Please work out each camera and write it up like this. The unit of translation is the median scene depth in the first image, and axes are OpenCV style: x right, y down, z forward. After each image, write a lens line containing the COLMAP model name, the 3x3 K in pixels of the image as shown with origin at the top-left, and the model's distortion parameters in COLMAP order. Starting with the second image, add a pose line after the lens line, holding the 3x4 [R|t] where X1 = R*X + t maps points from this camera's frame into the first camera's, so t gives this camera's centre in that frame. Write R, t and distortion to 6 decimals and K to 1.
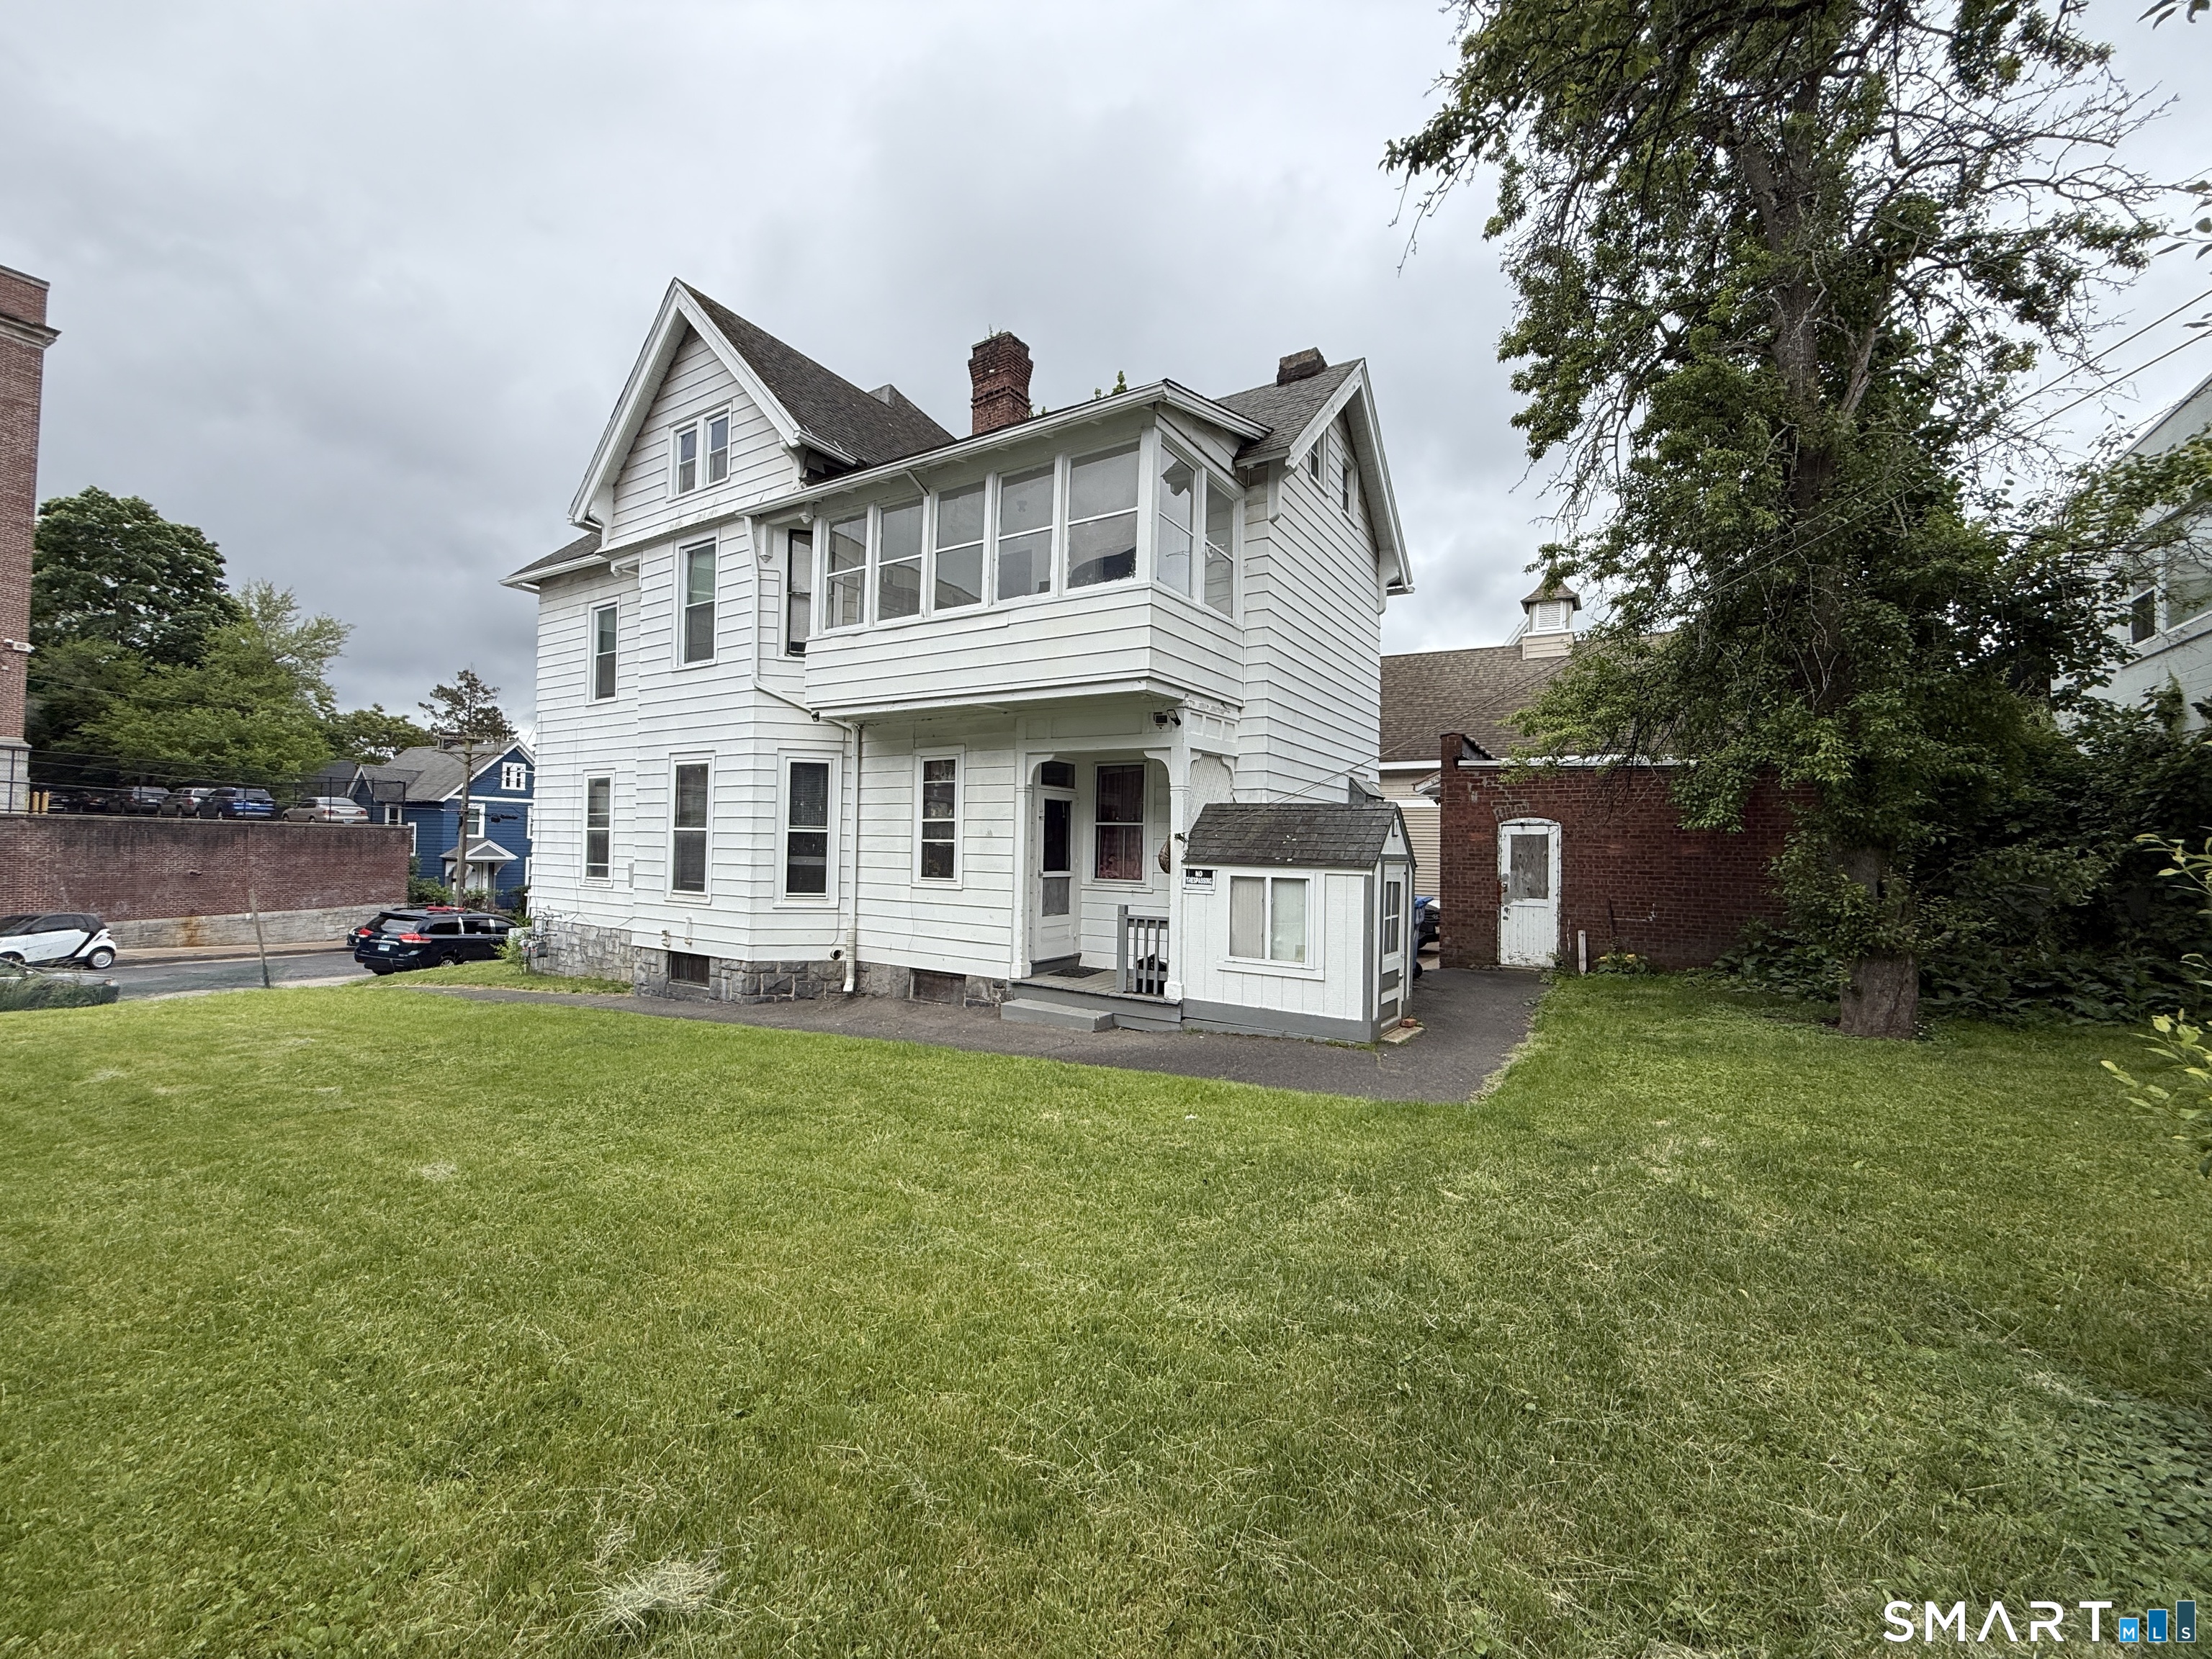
lens RADIAL K [[878.2, 0, 1098.9], [0, 878.2, 830.6], [0, 0, 1]] dist [0.000612, -0.000441]
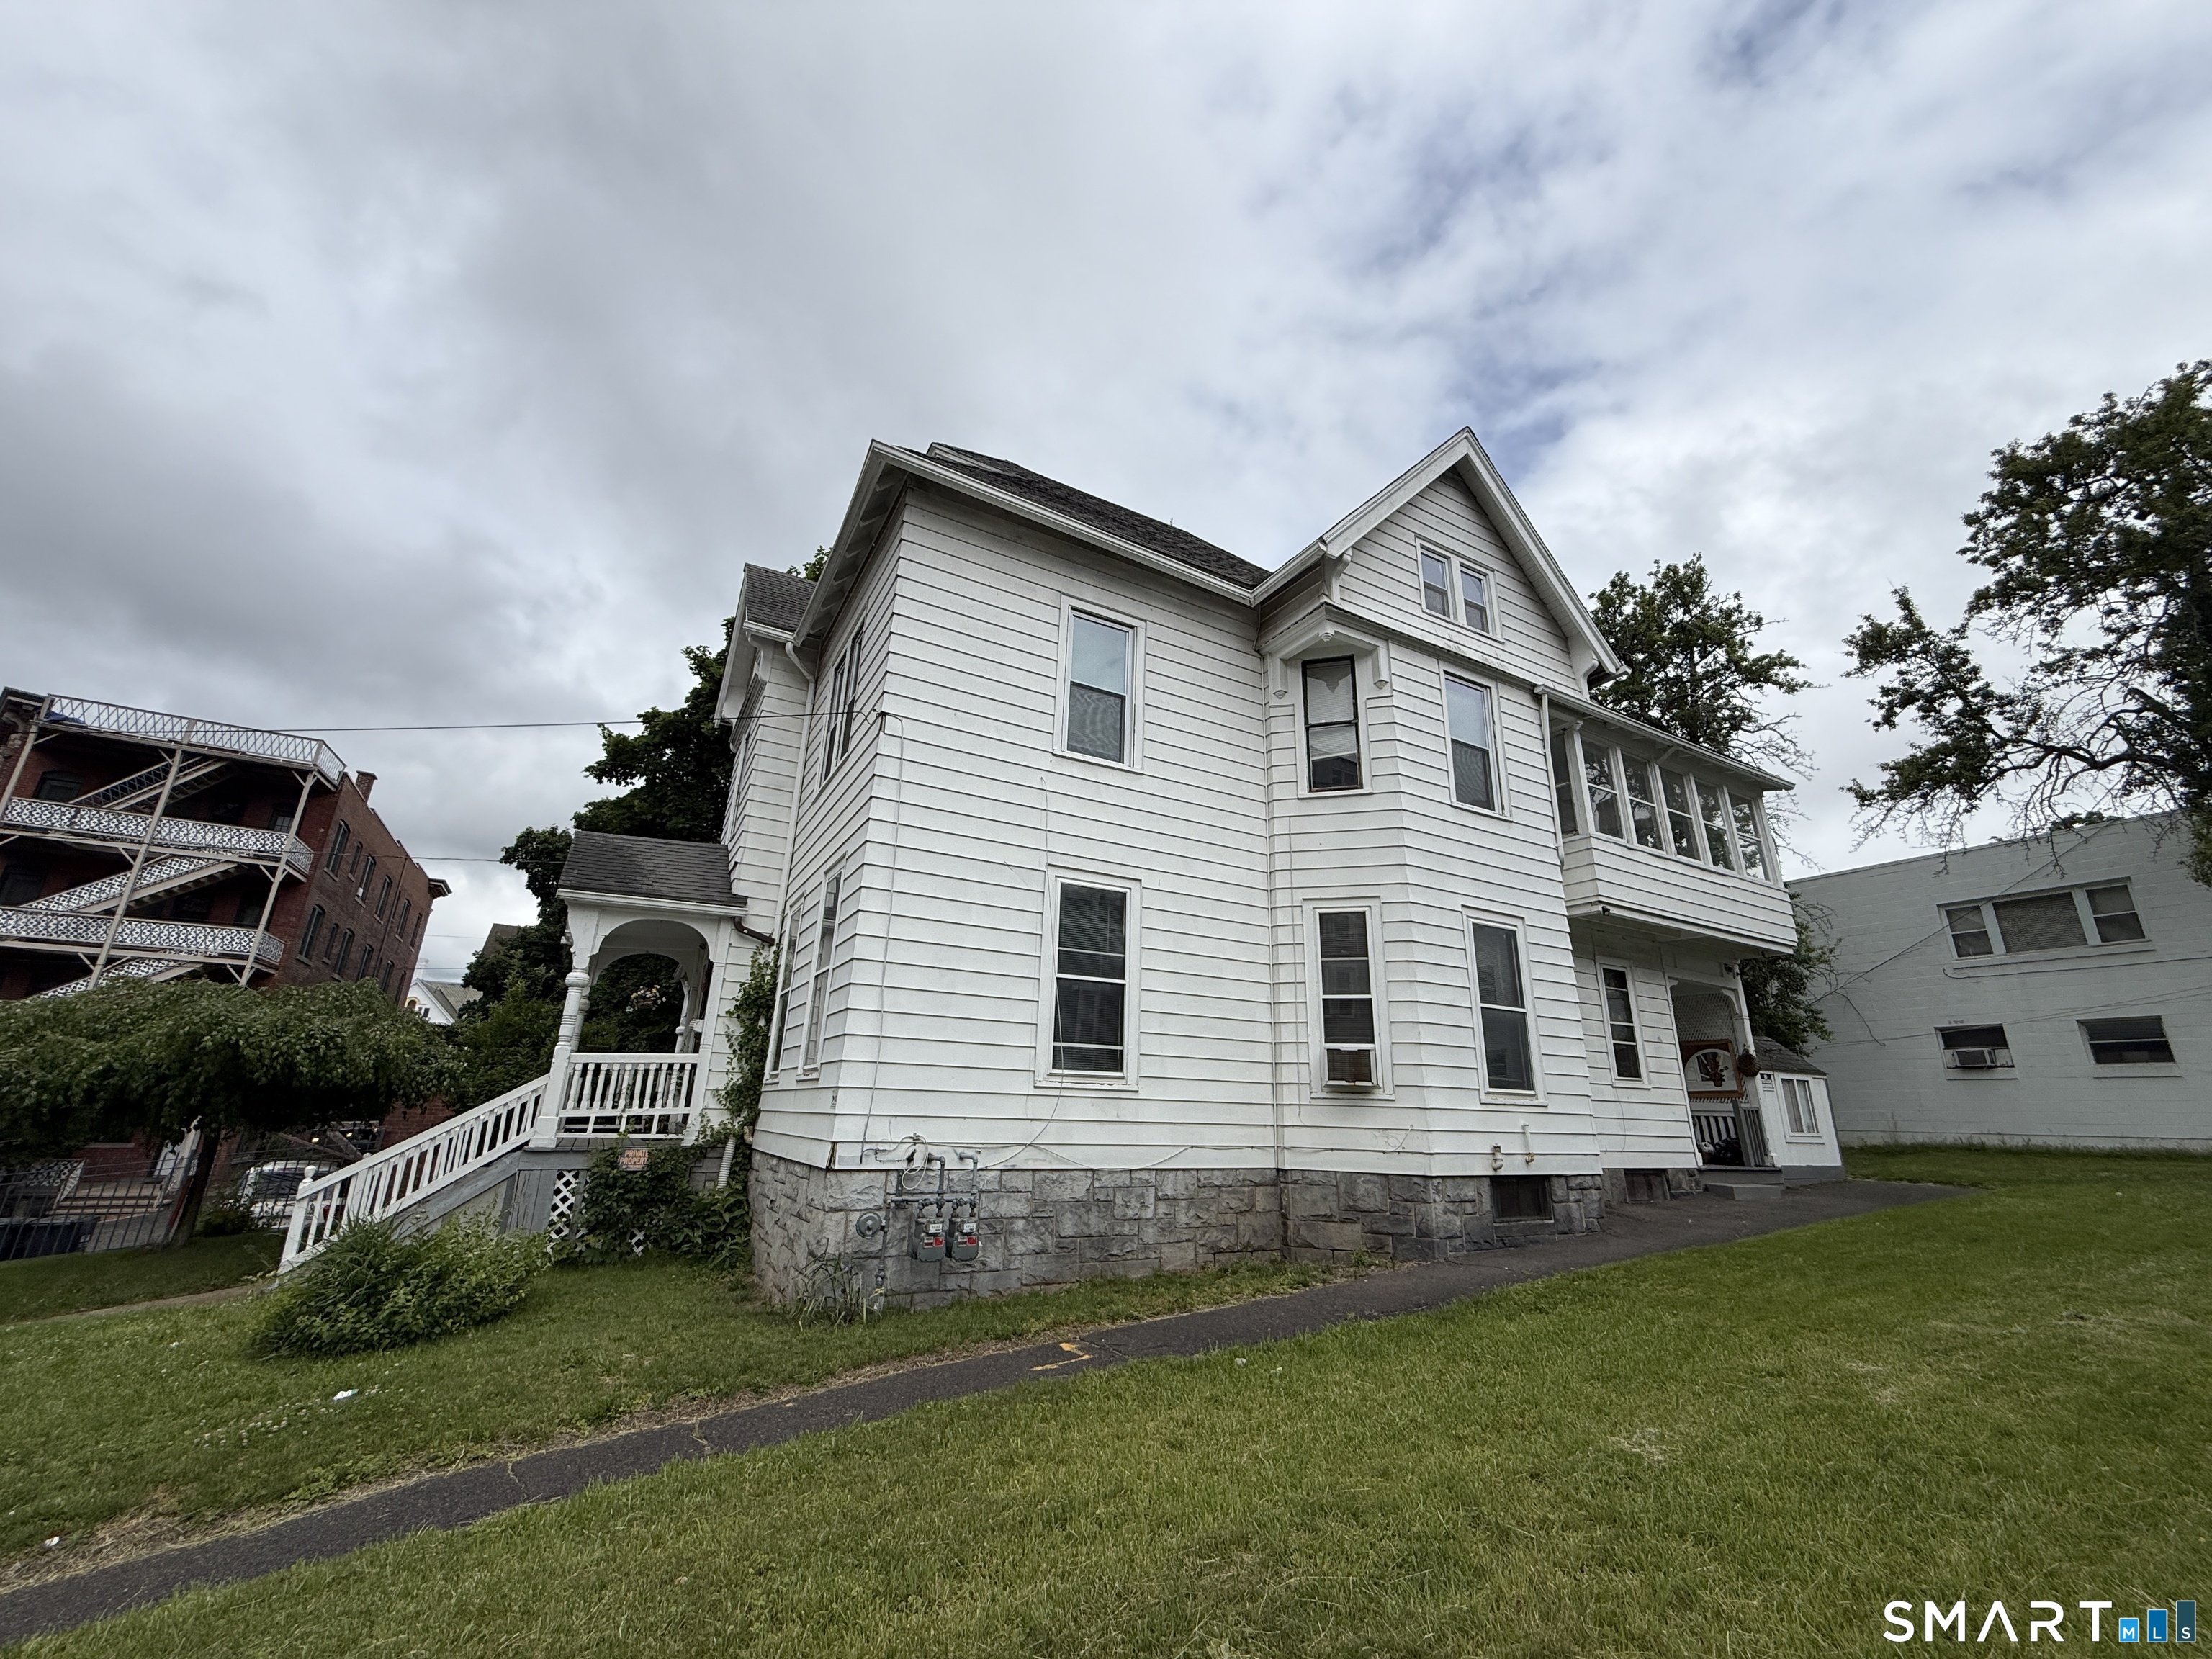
lens RADIAL K [[878.2, 0, 1104.6], [0, 878.2, 832.2], [0, 0, 1]] dist [0.000612, -0.000441]
pose [[0.469907, 0.263993, 0.842315, -1.424142], [-0.034912, 0.959043, -0.281100, 0.086563], [-0.882025, 0.102684, 0.459878, 0.996211]]
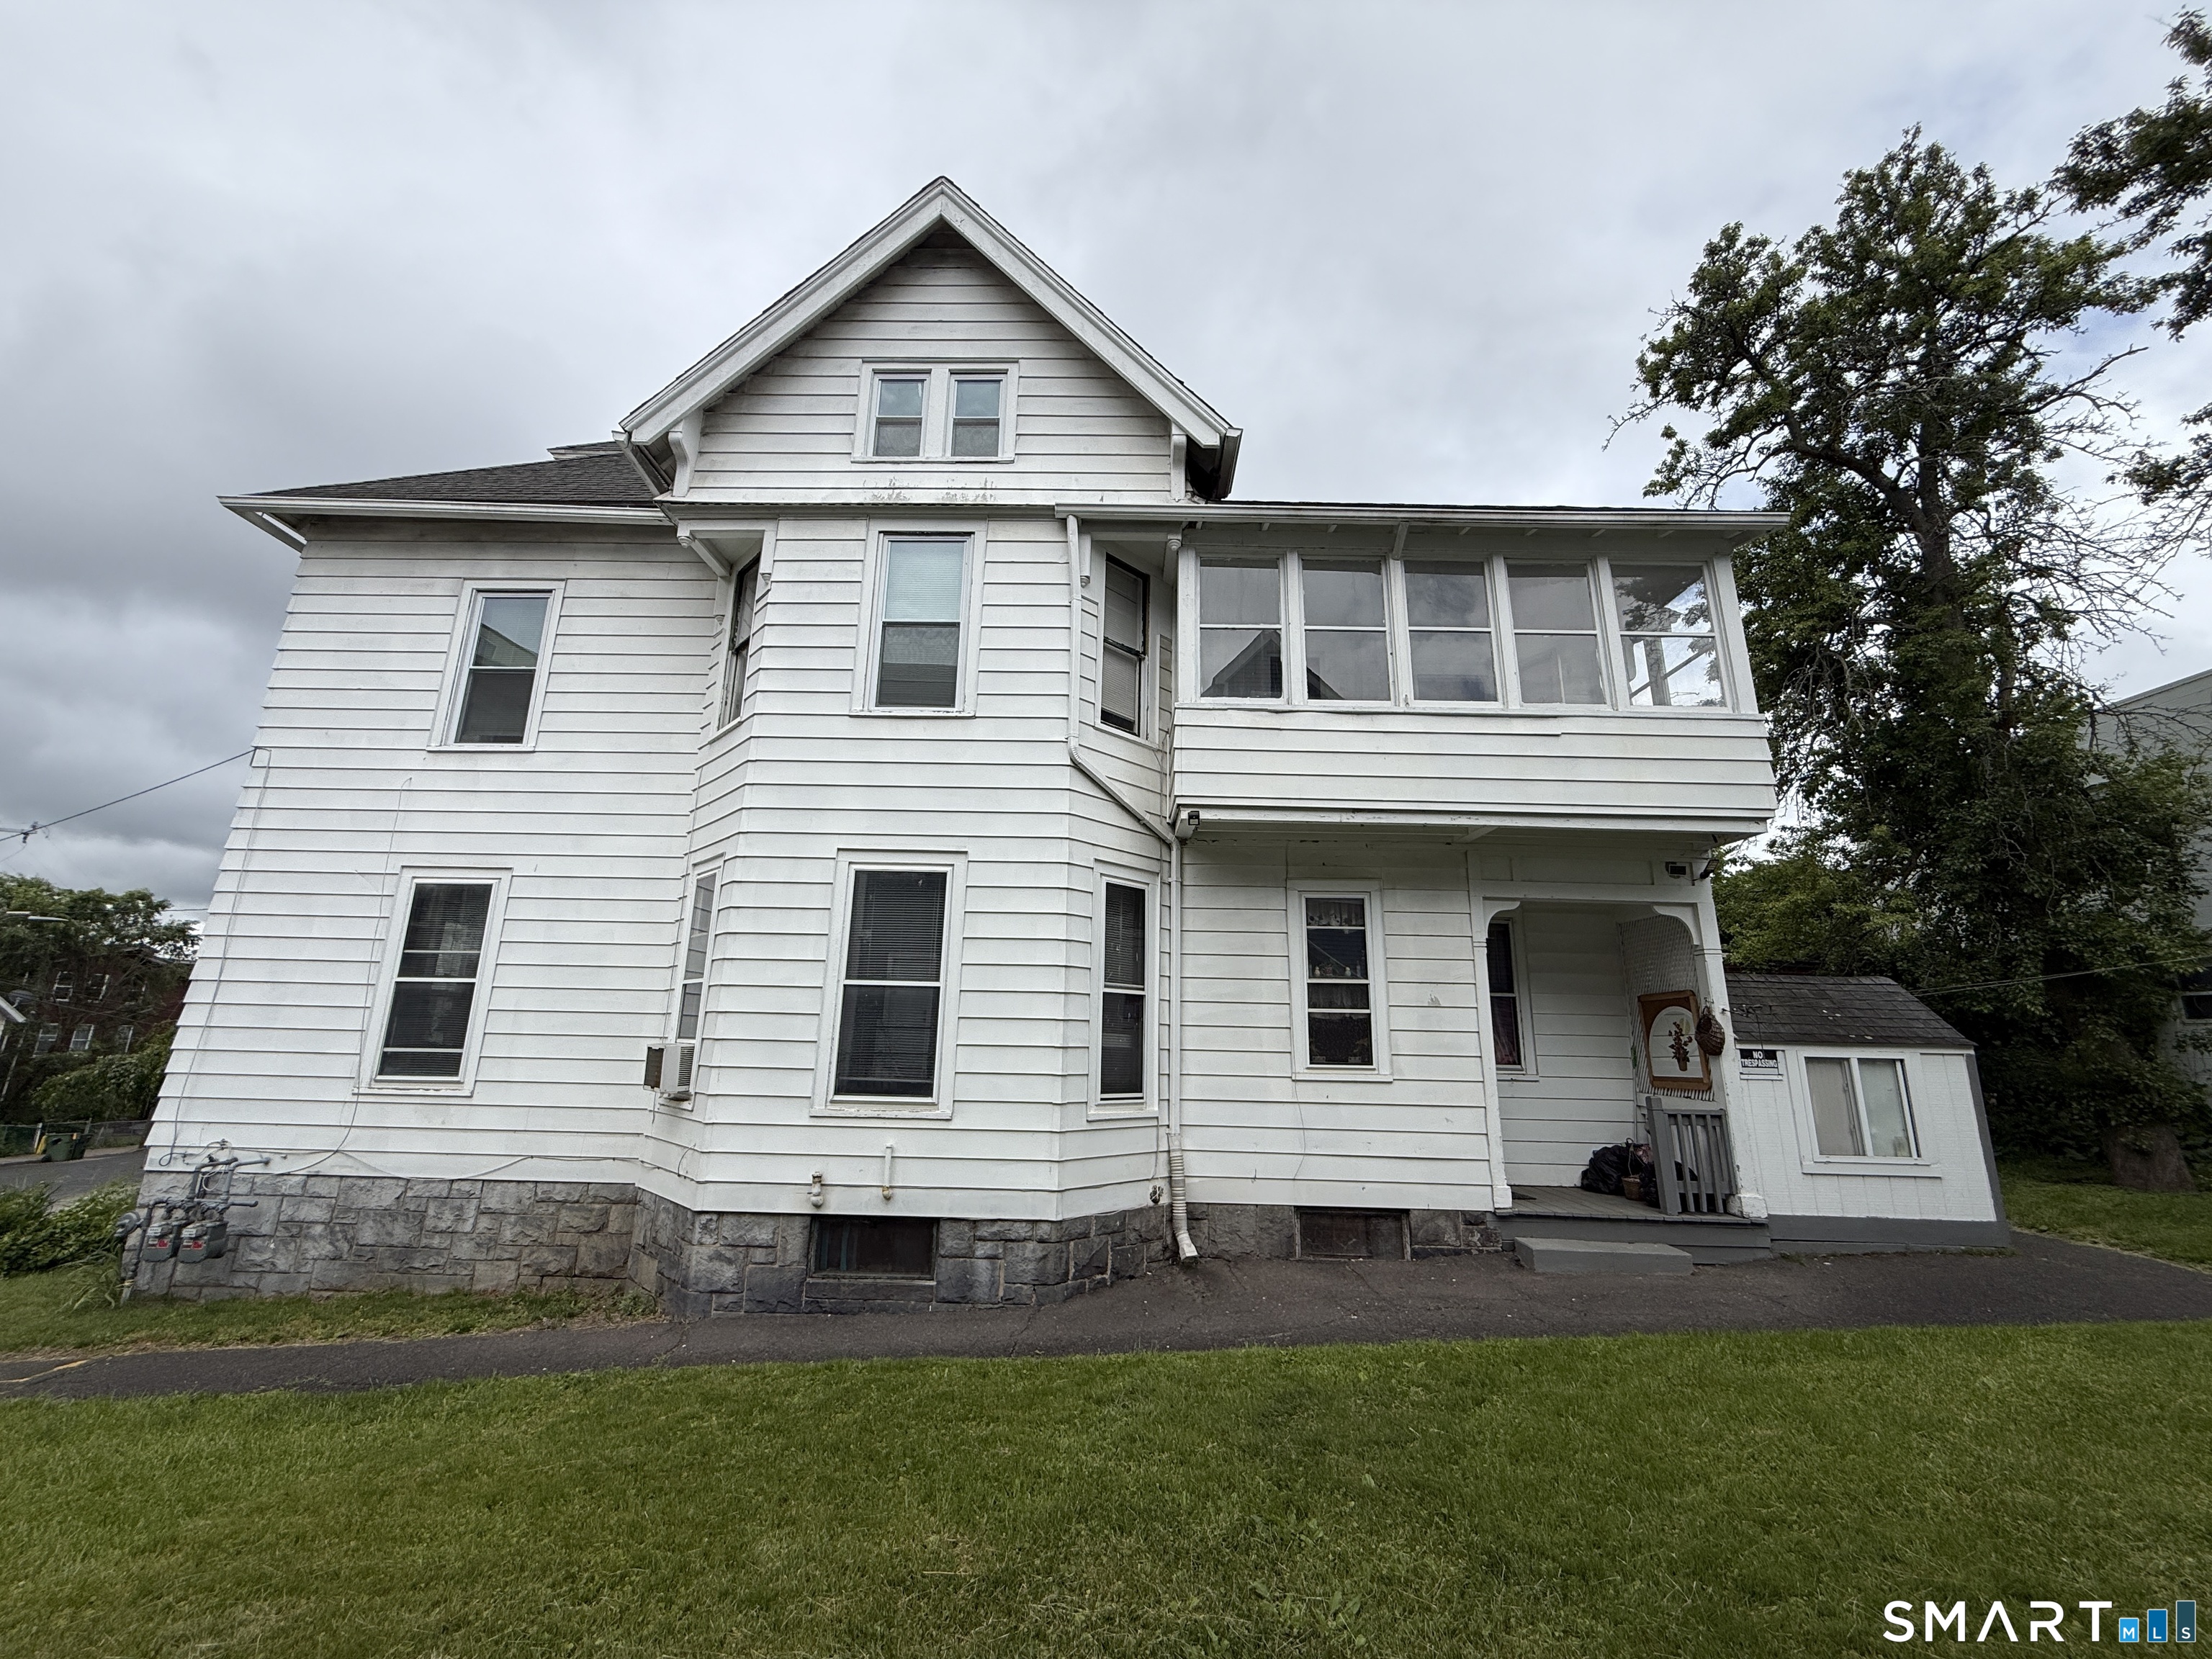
lens RADIAL K [[878.2, 0, 1102.4], [0, 878.2, 831.0], [0, 0, 1]] dist [0.000612, -0.000441]
pose [[0.850692, 0.124702, 0.510659, -0.693738], [-0.016011, 0.977150, -0.211945, 0.021791], [-0.525421, 0.172123, 0.833251, 0.464127]]
